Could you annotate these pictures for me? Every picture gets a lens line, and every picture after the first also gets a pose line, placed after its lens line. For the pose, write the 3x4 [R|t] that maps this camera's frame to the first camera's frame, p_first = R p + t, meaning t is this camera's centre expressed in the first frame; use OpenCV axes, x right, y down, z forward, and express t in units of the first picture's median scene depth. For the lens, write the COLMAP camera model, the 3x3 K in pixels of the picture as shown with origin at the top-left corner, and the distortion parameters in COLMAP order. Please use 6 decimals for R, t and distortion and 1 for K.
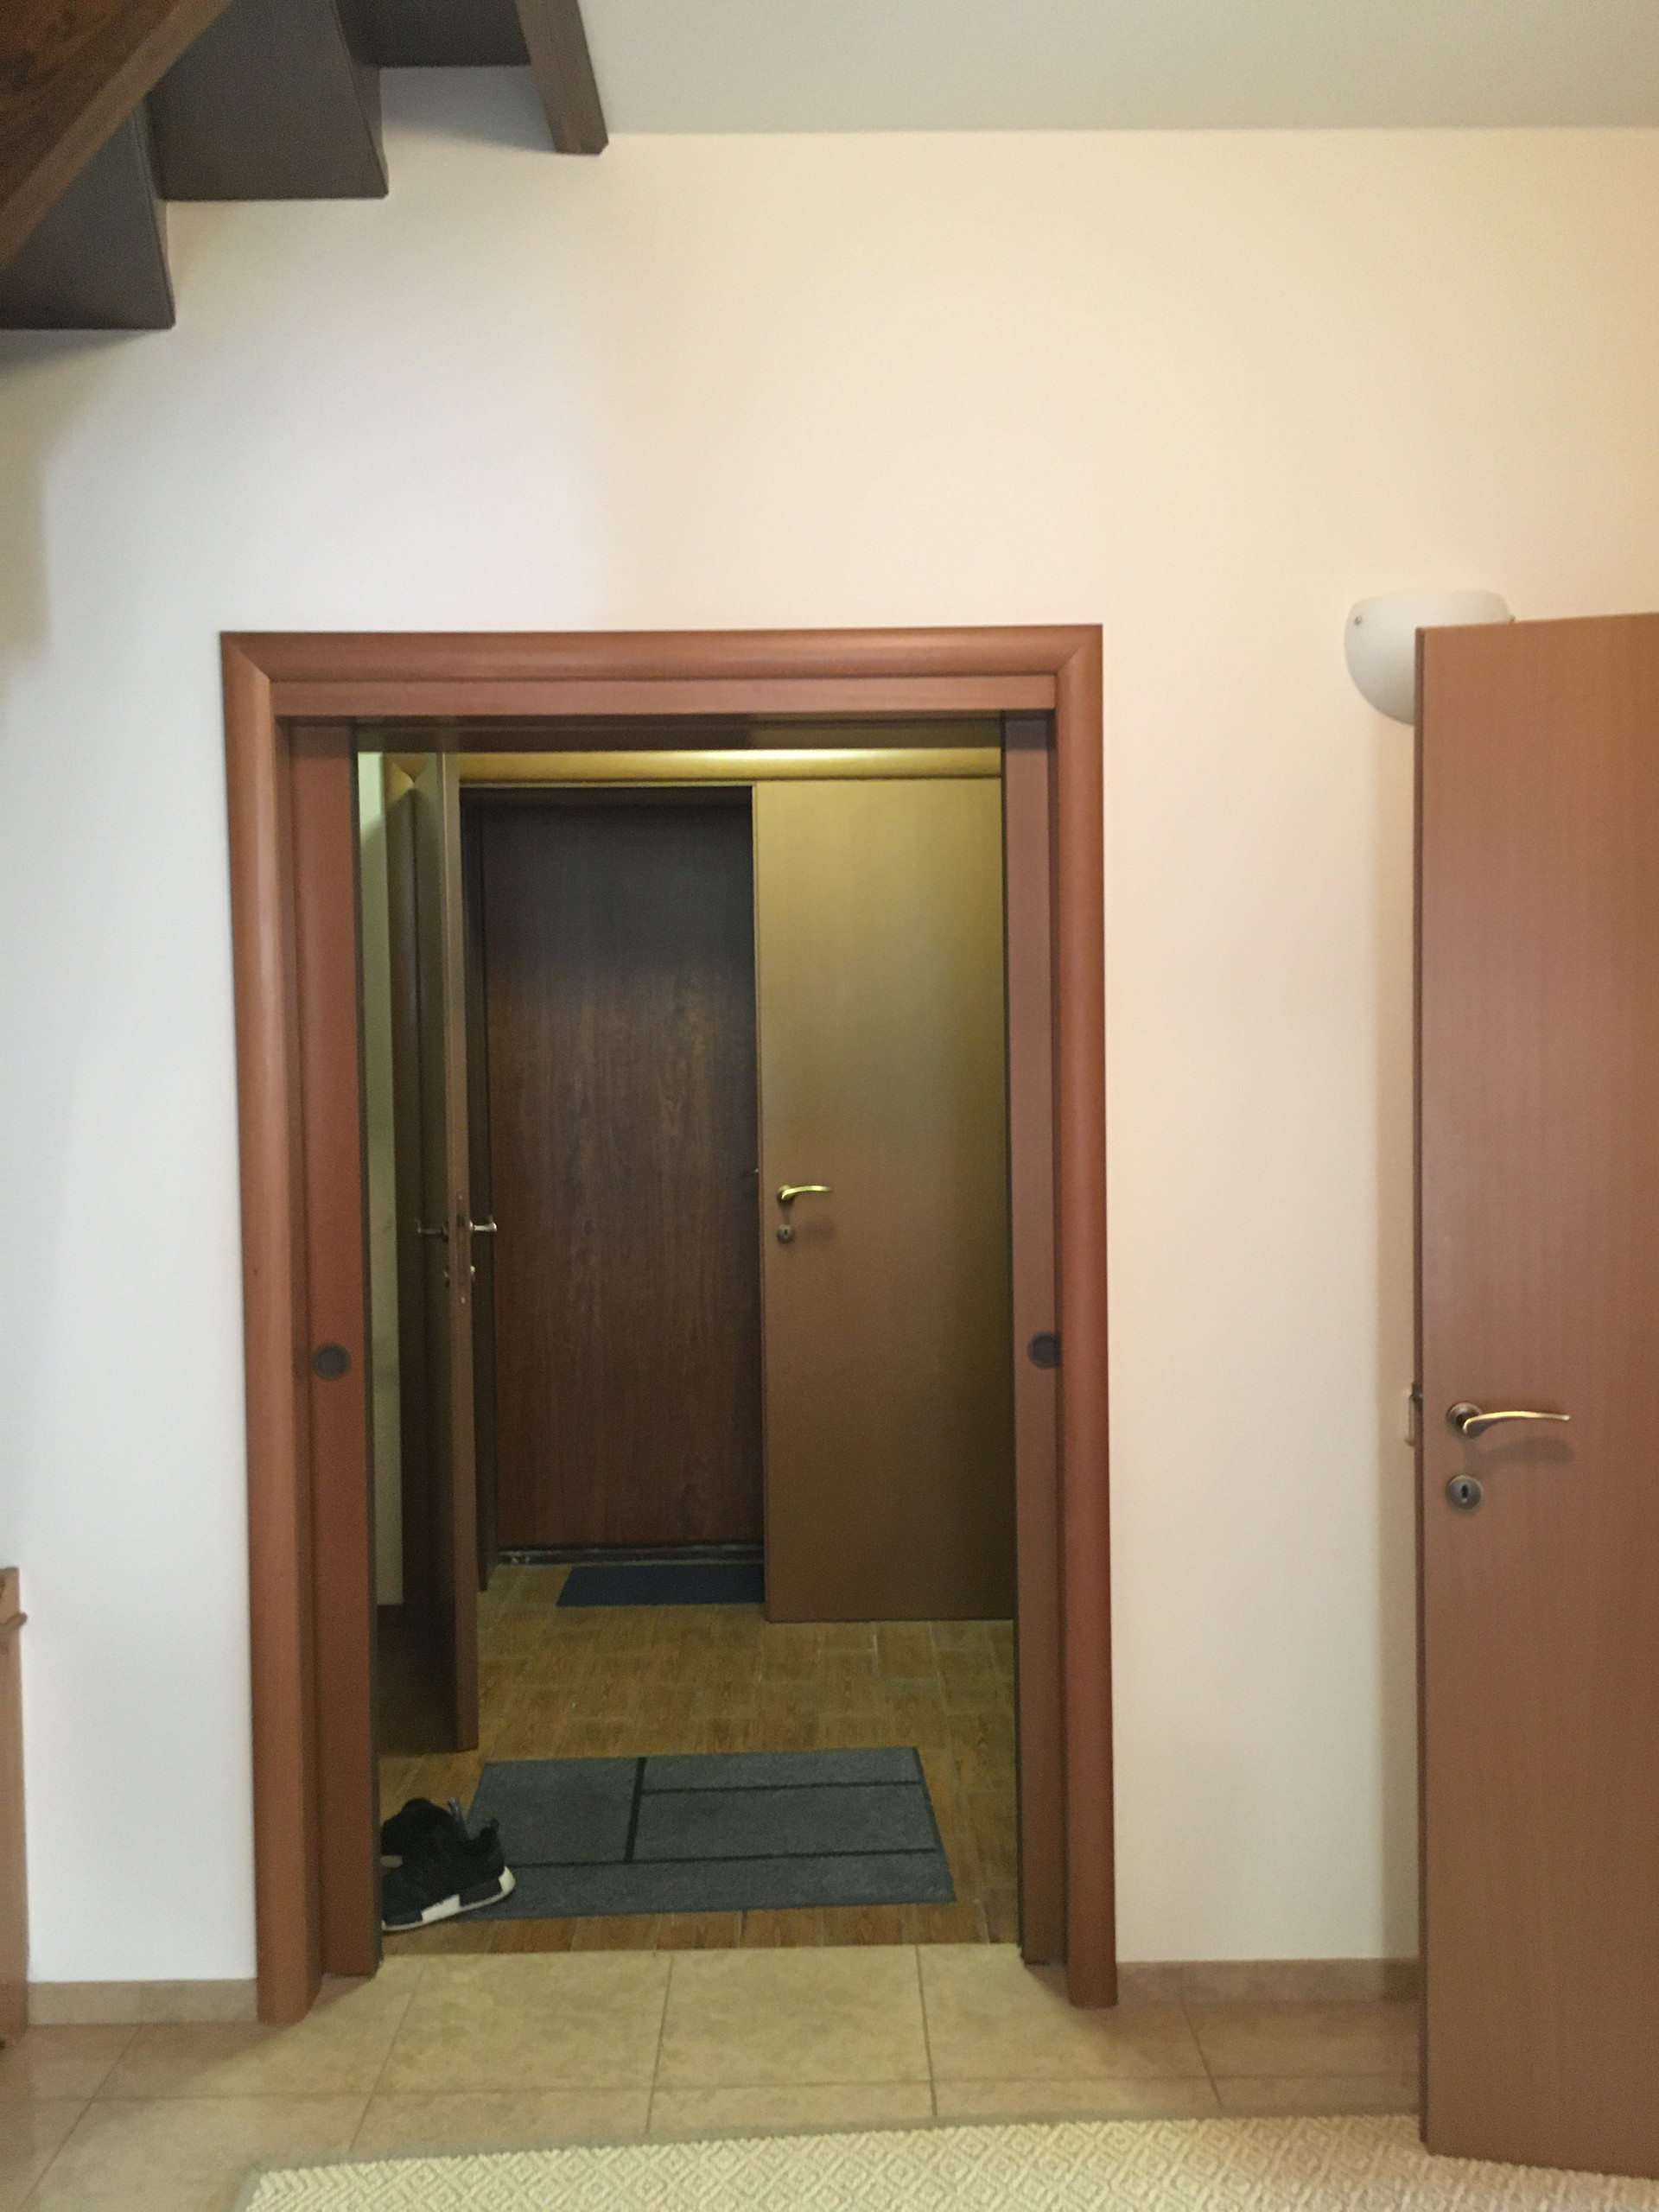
lens RADIAL K [[1874.2, 0, 826.6], [0, 1874.2, 1101.3], [0, 0, 1]] dist [0.077625, -0.096086]
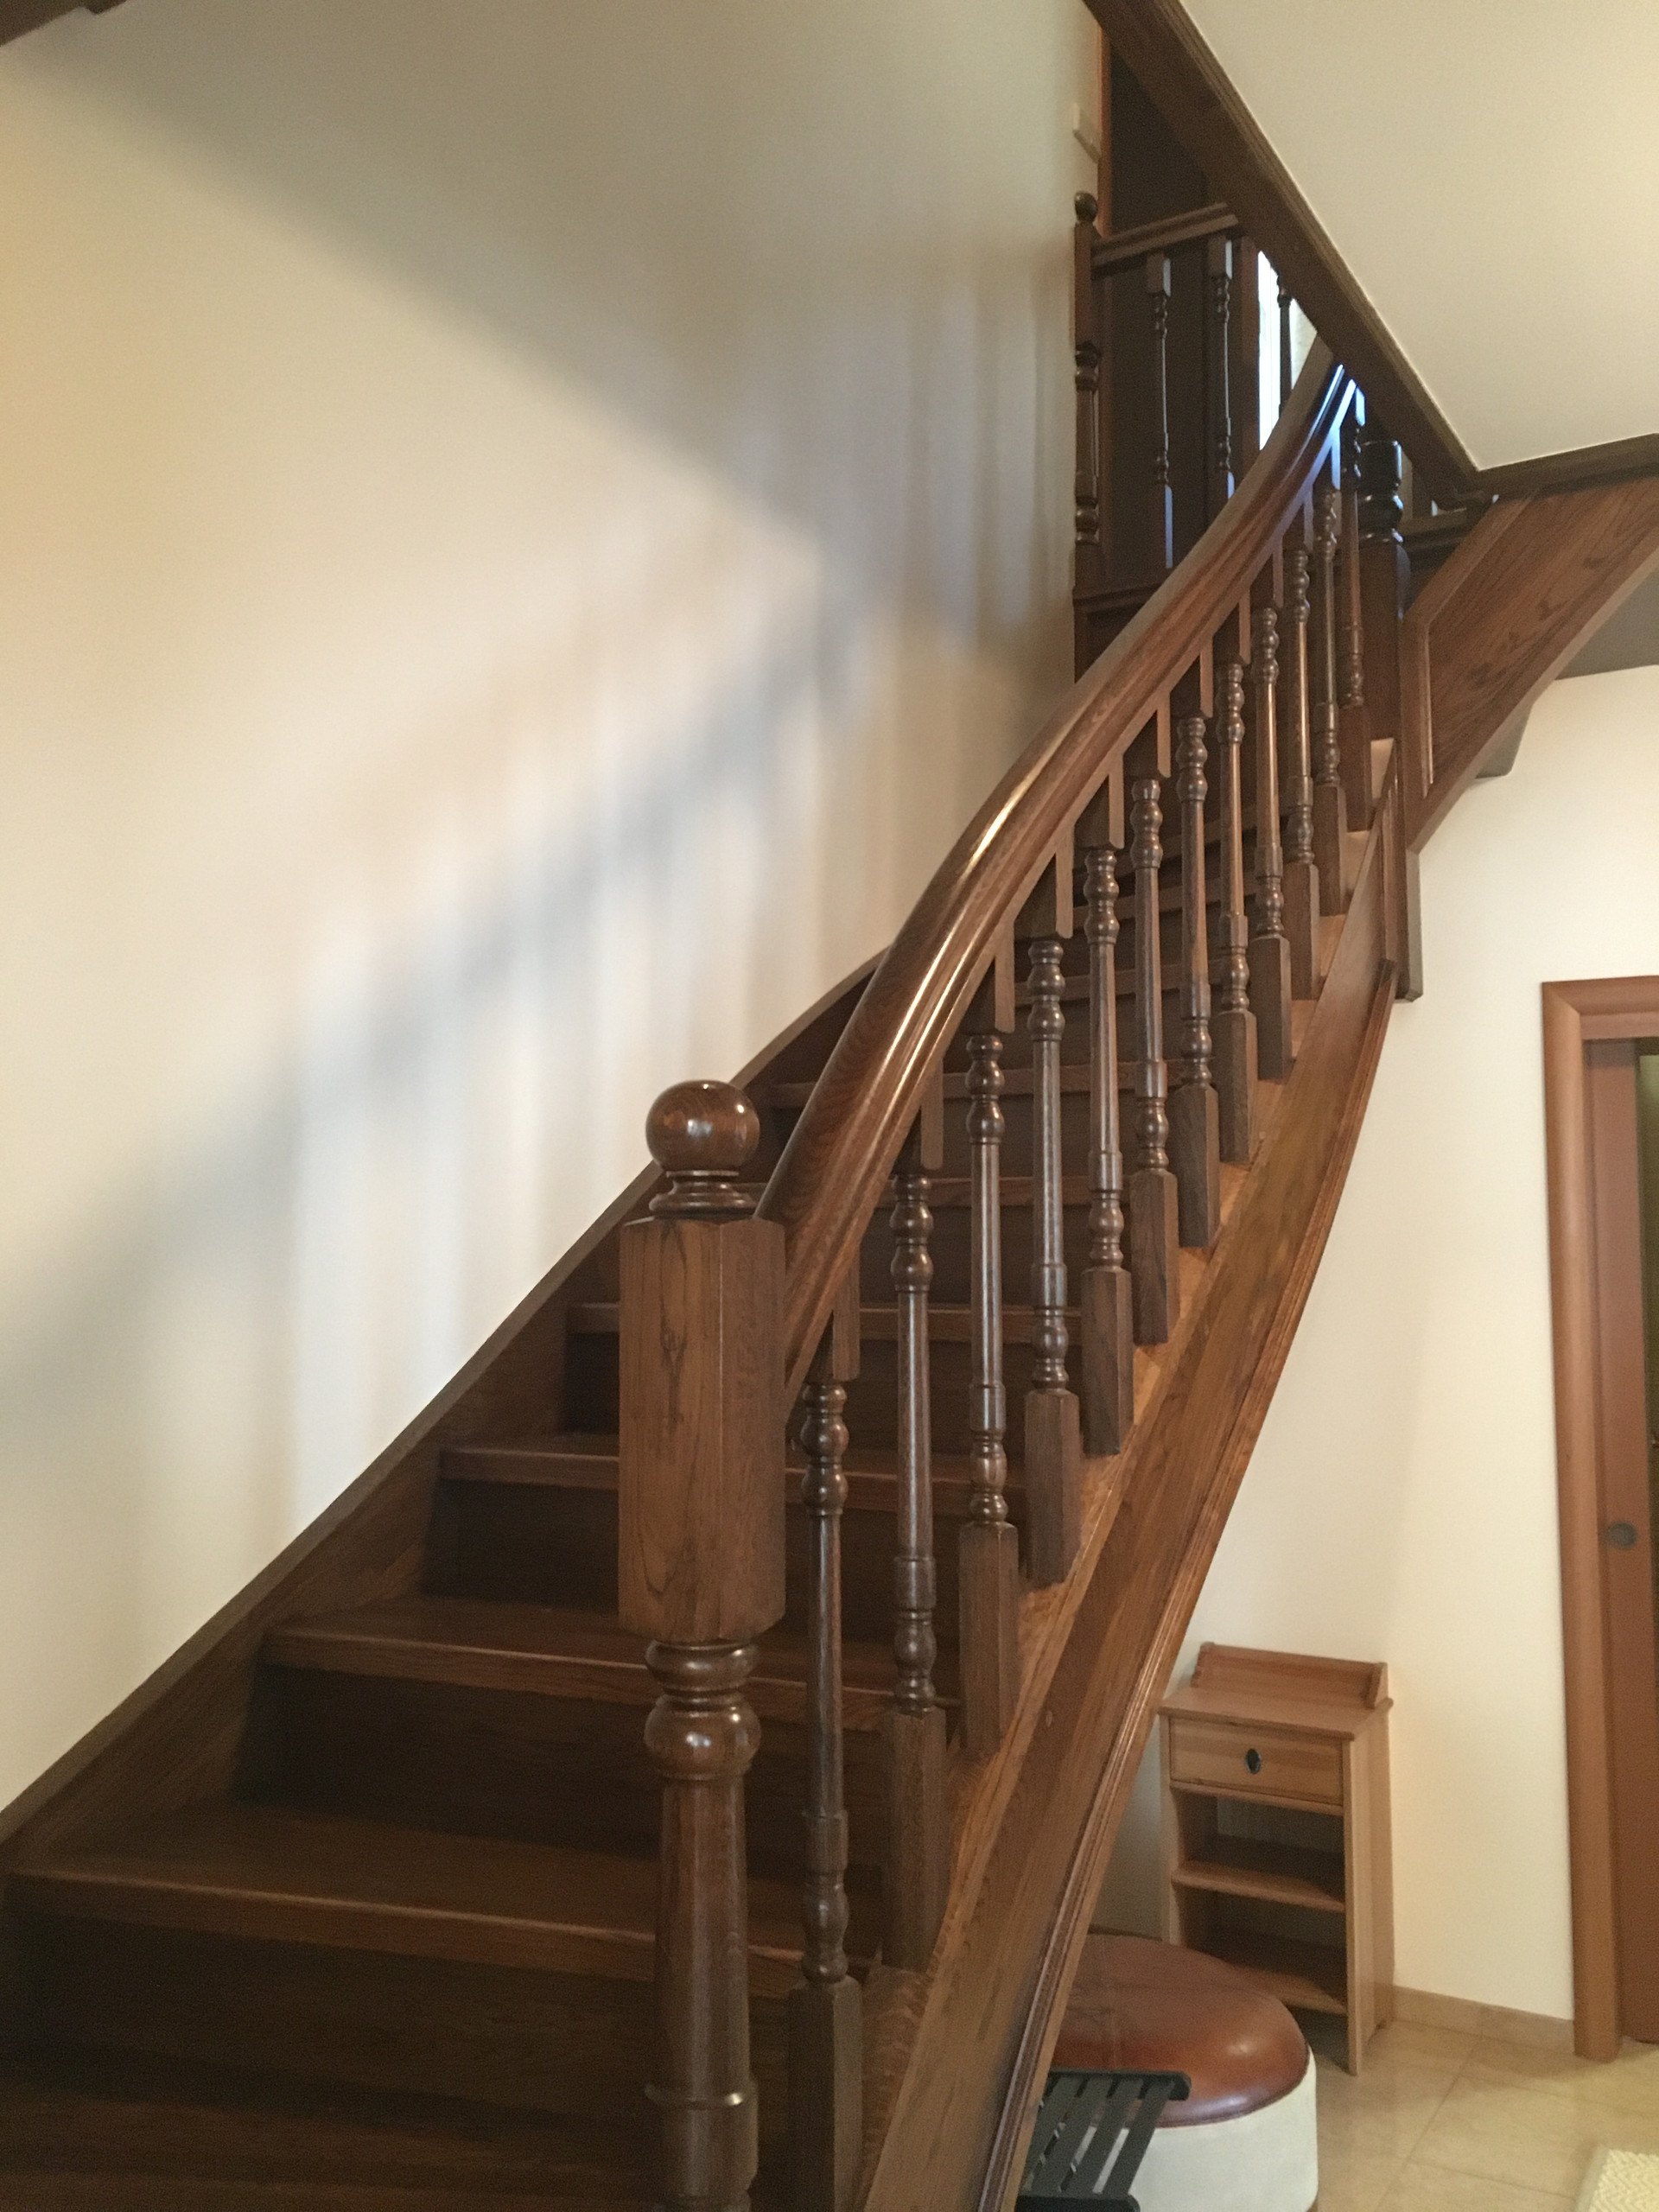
lens RADIAL K [[1874.2, 0, 834.8], [0, 1874.2, 1125.3], [0, 0, 1]] dist [0.077625, -0.096086]
pose [[0.858040, -0.026407, -0.512904, -0.057118], [-0.029941, 0.994407, -0.101287, 0.009679], [0.512710, 0.102265, 0.852449, -0.417294]]
